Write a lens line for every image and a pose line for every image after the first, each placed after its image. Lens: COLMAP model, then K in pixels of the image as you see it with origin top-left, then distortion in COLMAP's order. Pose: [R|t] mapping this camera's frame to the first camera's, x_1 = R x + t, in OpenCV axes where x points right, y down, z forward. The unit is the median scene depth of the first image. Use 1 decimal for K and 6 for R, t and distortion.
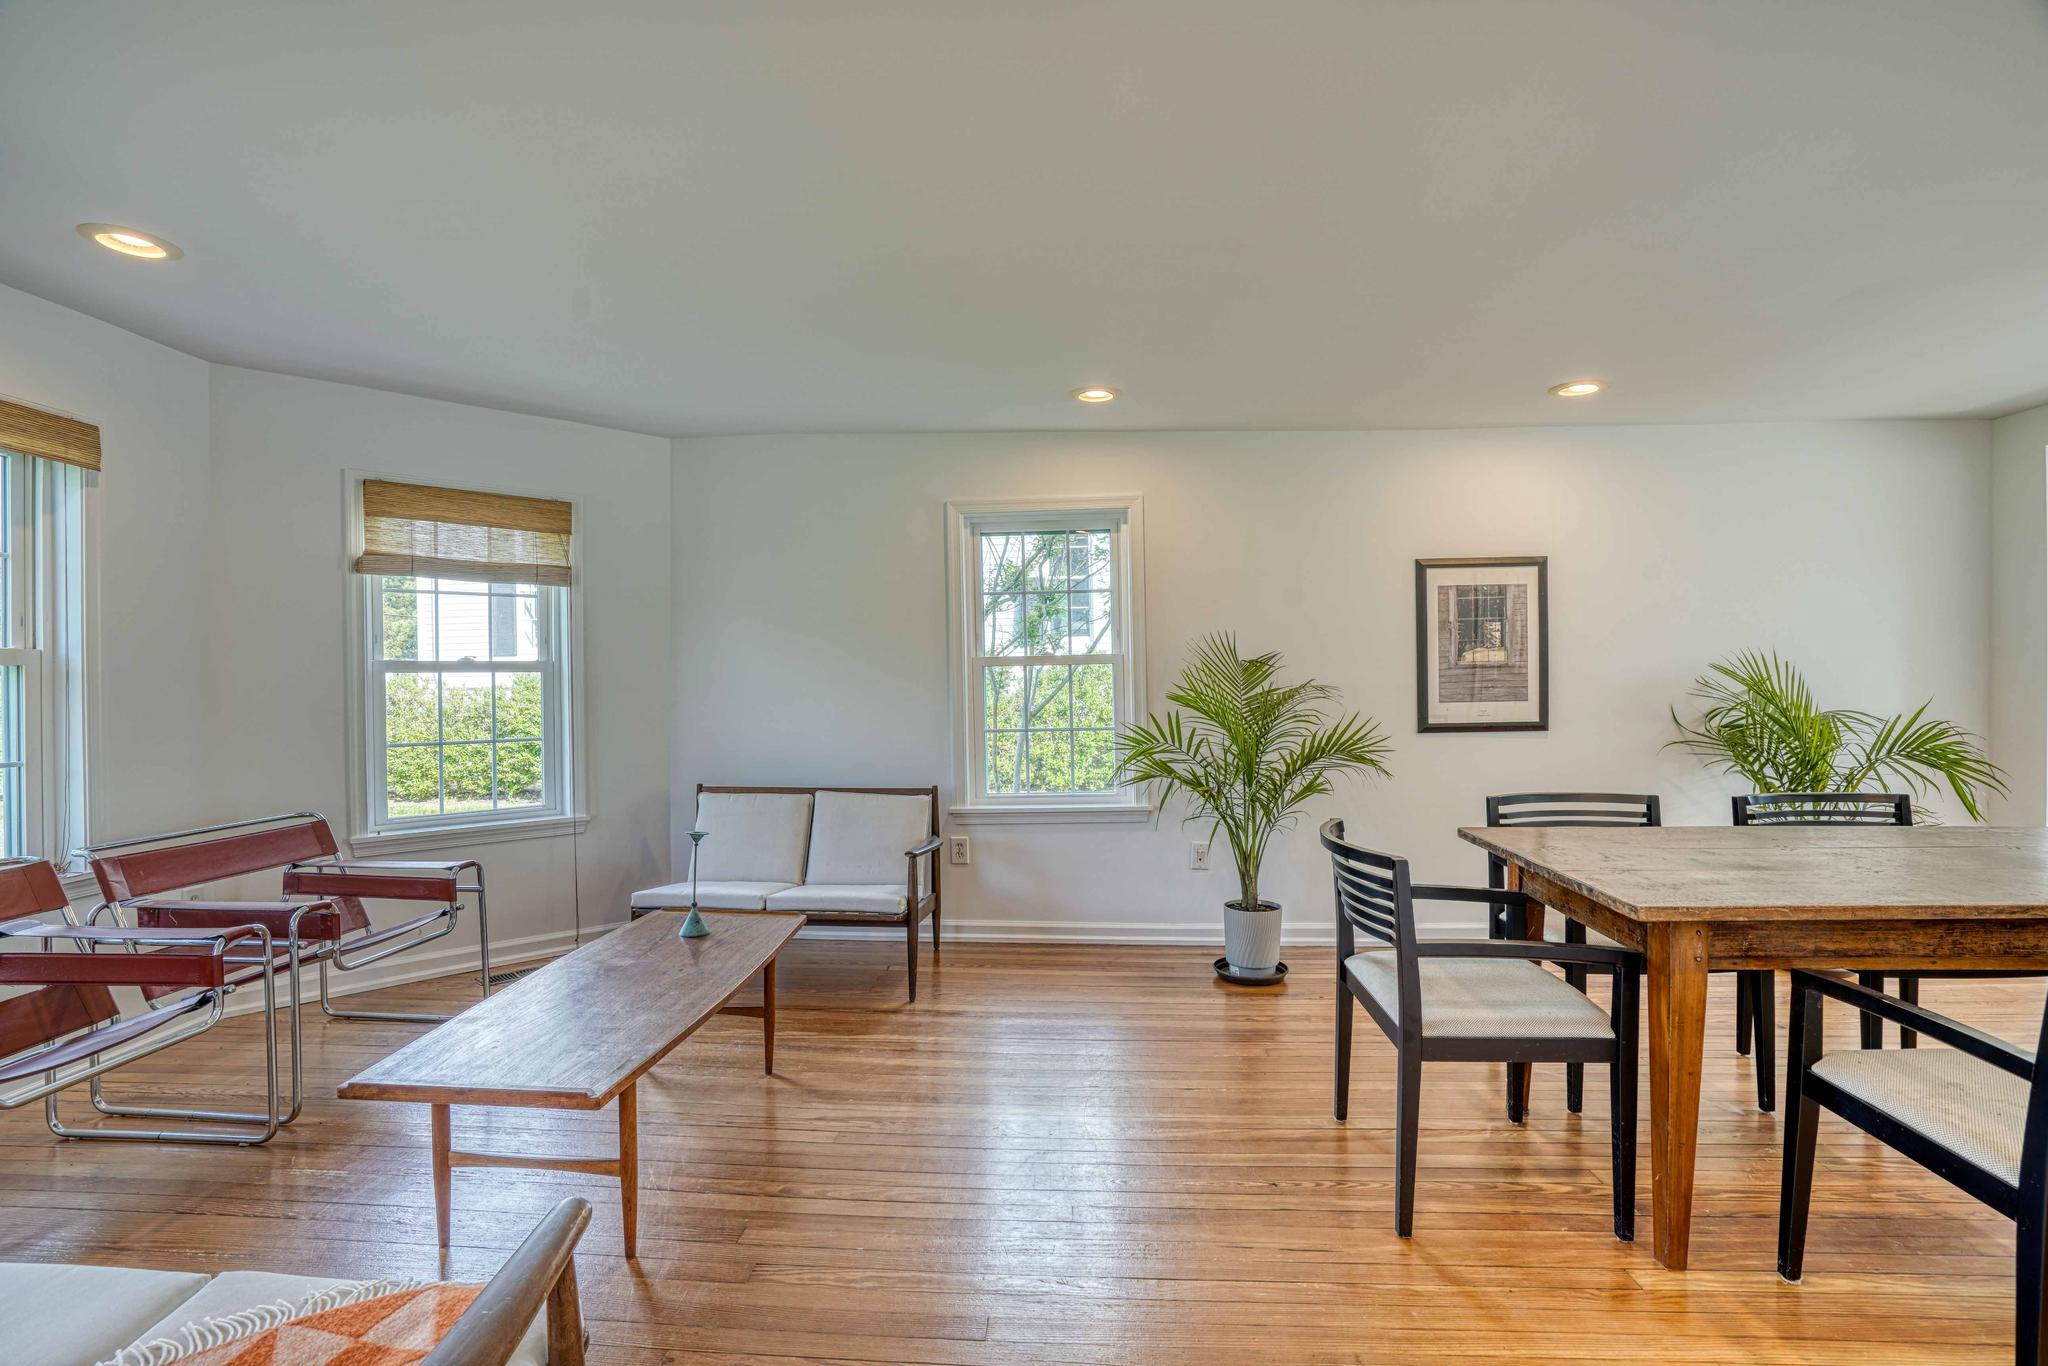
lens RADIAL K [[968.9, 0, 1021.0], [0, 968.9, 663.7], [0, 0, 1]] dist [-0.047529, 0.013154]
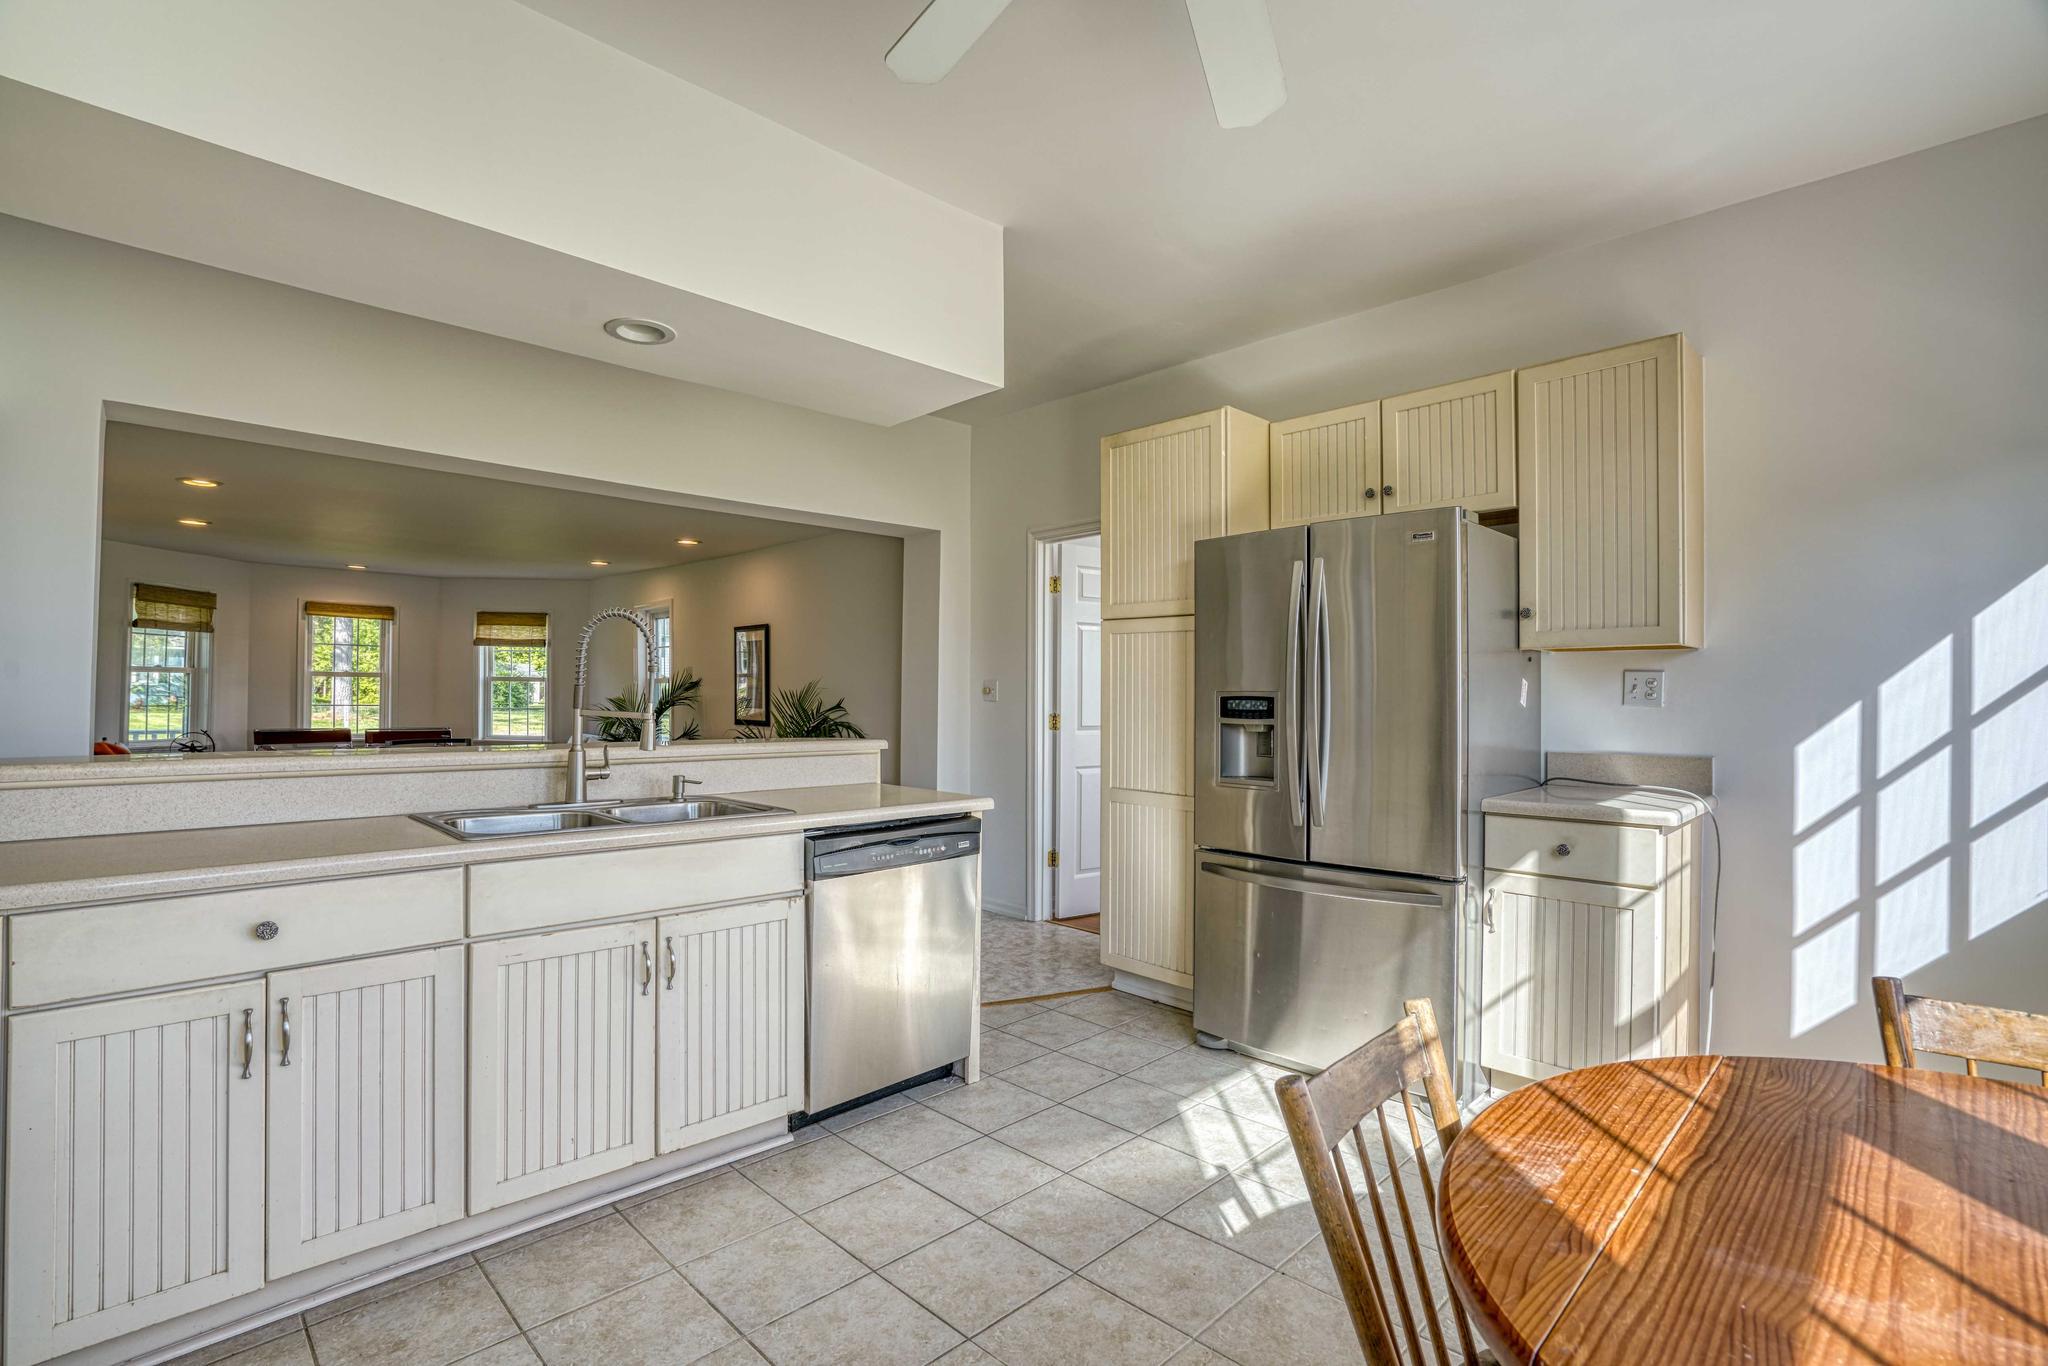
lens RADIAL K [[968.9, 0, 1025.4], [0, 968.9, 682.2], [0, 0, 1]] dist [-0.047529, 0.013154]
pose [[0.726208, 0.014295, -0.687327, 2.059170], [-0.020890, 0.999781, -0.001278, -0.015164], [0.687158, 0.015287, 0.726347, 0.067273]]
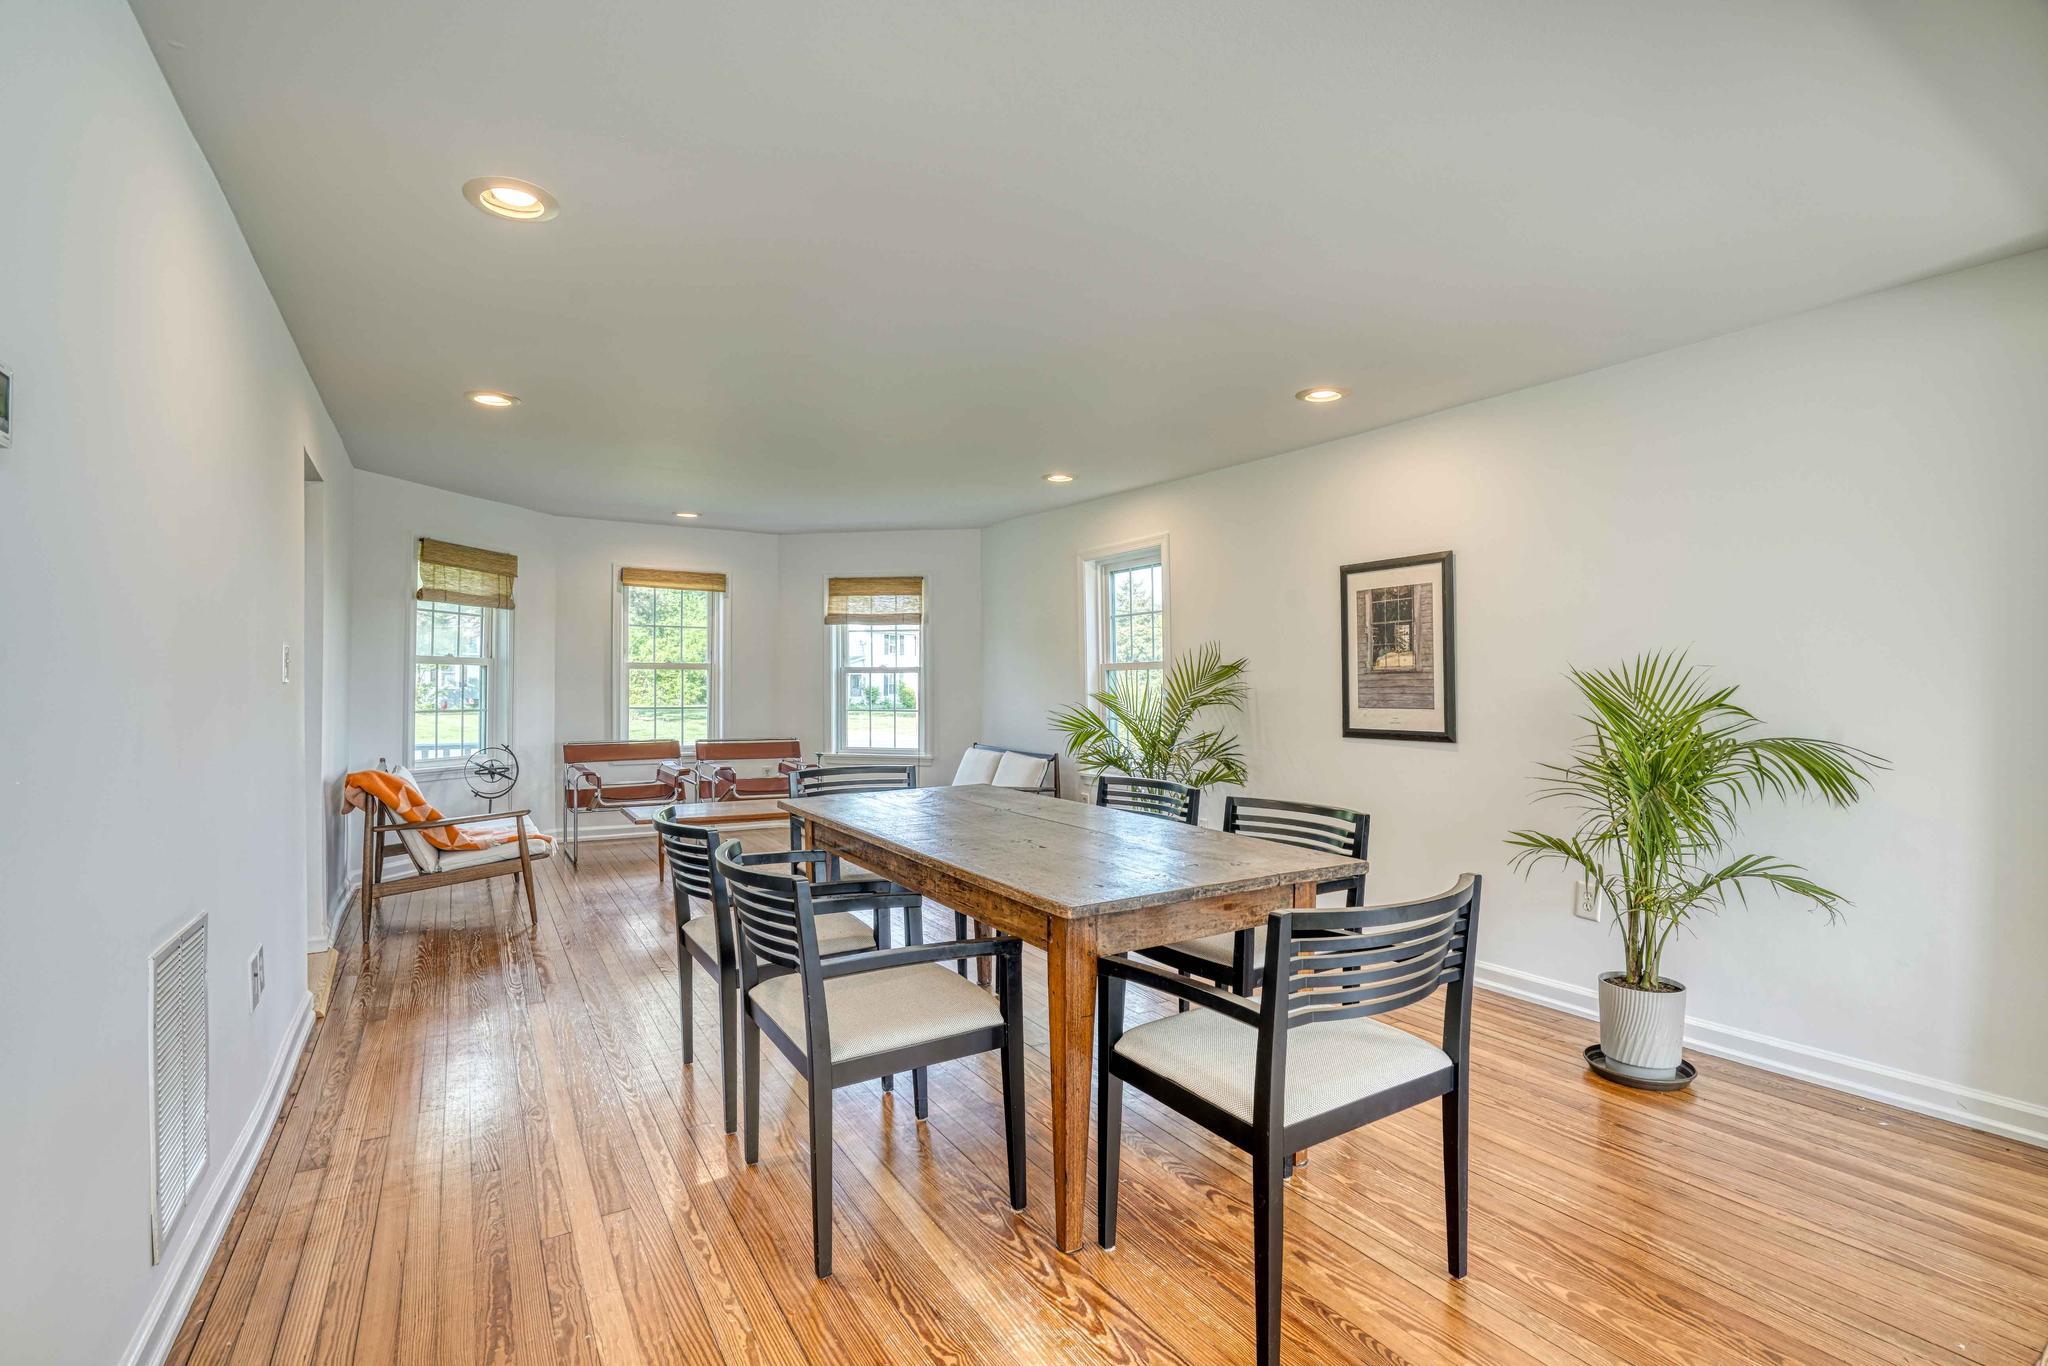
lens RADIAL K [[968.9, 0, 1006.4], [0, 968.9, 685.2], [0, 0, 1]] dist [-0.047529, 0.013154]
pose [[0.558715, 0.012610, -0.829264, 1.068193], [-0.008079, 0.999920, 0.009762, 0.010122], [0.829320, 0.001245, 0.558772, 0.138288]]
